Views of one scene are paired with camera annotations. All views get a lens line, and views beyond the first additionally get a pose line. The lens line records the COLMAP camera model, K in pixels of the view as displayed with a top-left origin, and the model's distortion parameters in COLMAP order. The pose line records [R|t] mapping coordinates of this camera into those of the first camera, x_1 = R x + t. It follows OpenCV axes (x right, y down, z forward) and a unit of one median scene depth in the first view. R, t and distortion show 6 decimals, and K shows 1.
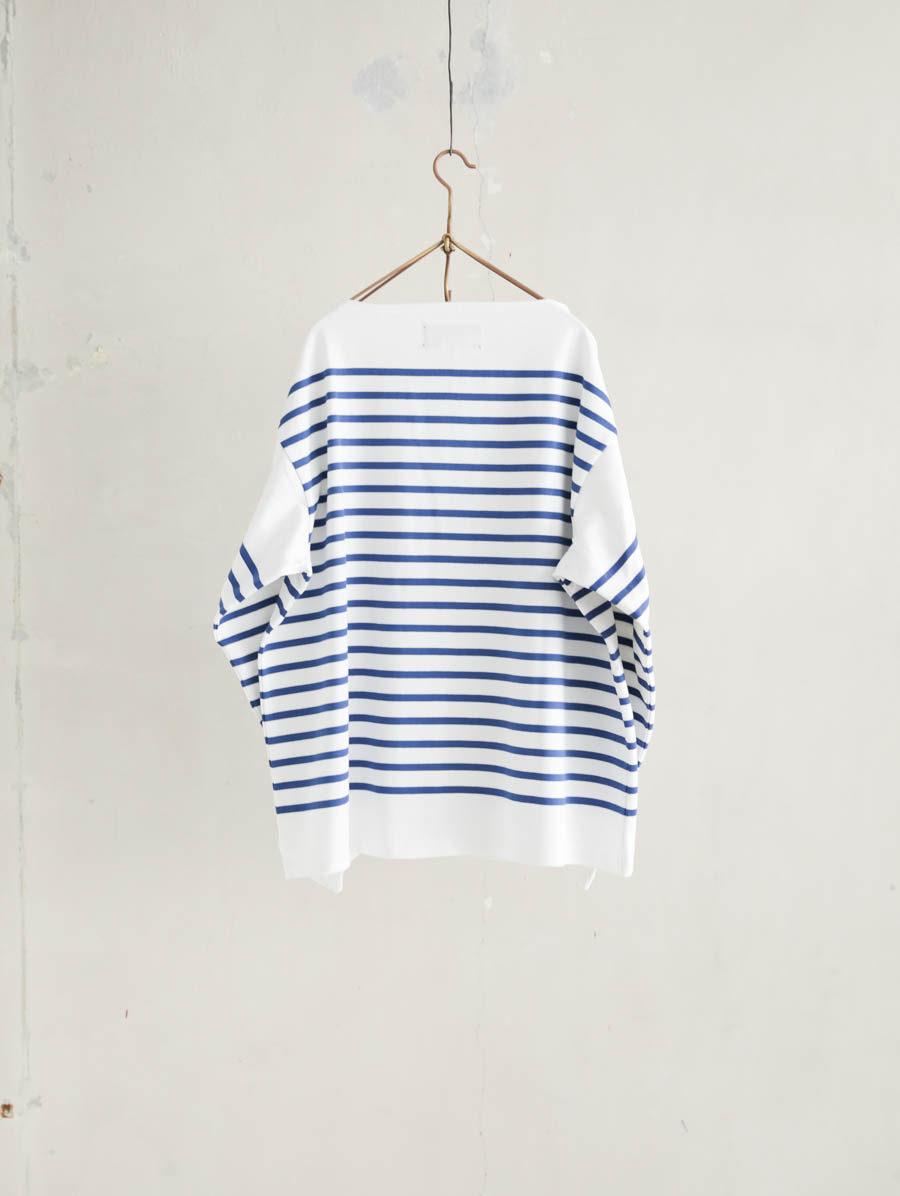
lens RADIAL K [[1842.5, 0, 453.7], [0, 1842.5, 603.1], [0, 0, 1]] dist [0.086828, 0.000000]
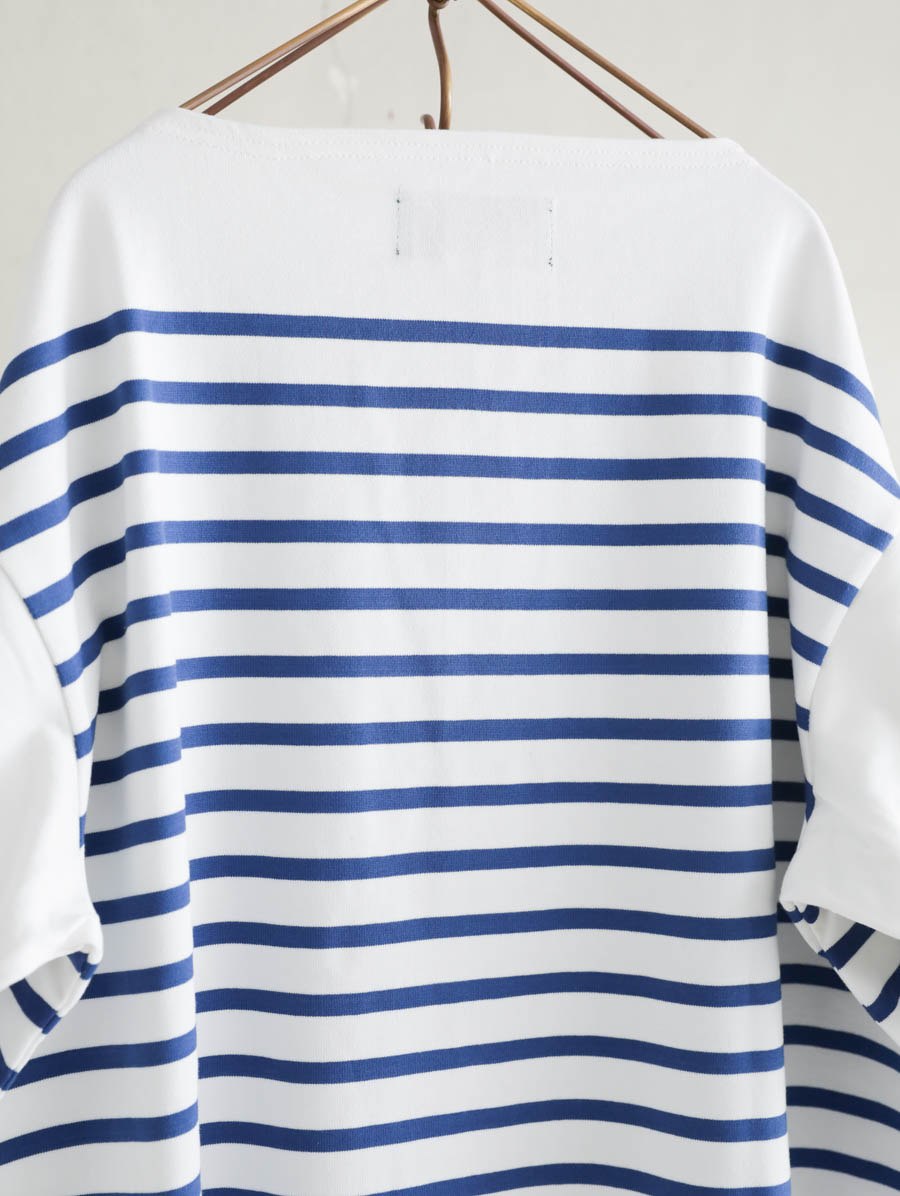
lens RADIAL K [[1842.5, 0, 485.1], [0, 1842.5, 608.0], [0, 0, 1]] dist [0.086828, 0.000000]
pose [[0.954775, -0.020996, 0.296587, -0.105112], [0.028638, 0.999360, -0.021445, -0.064773], [-0.295947, 0.028969, 0.954765, 0.664752]]
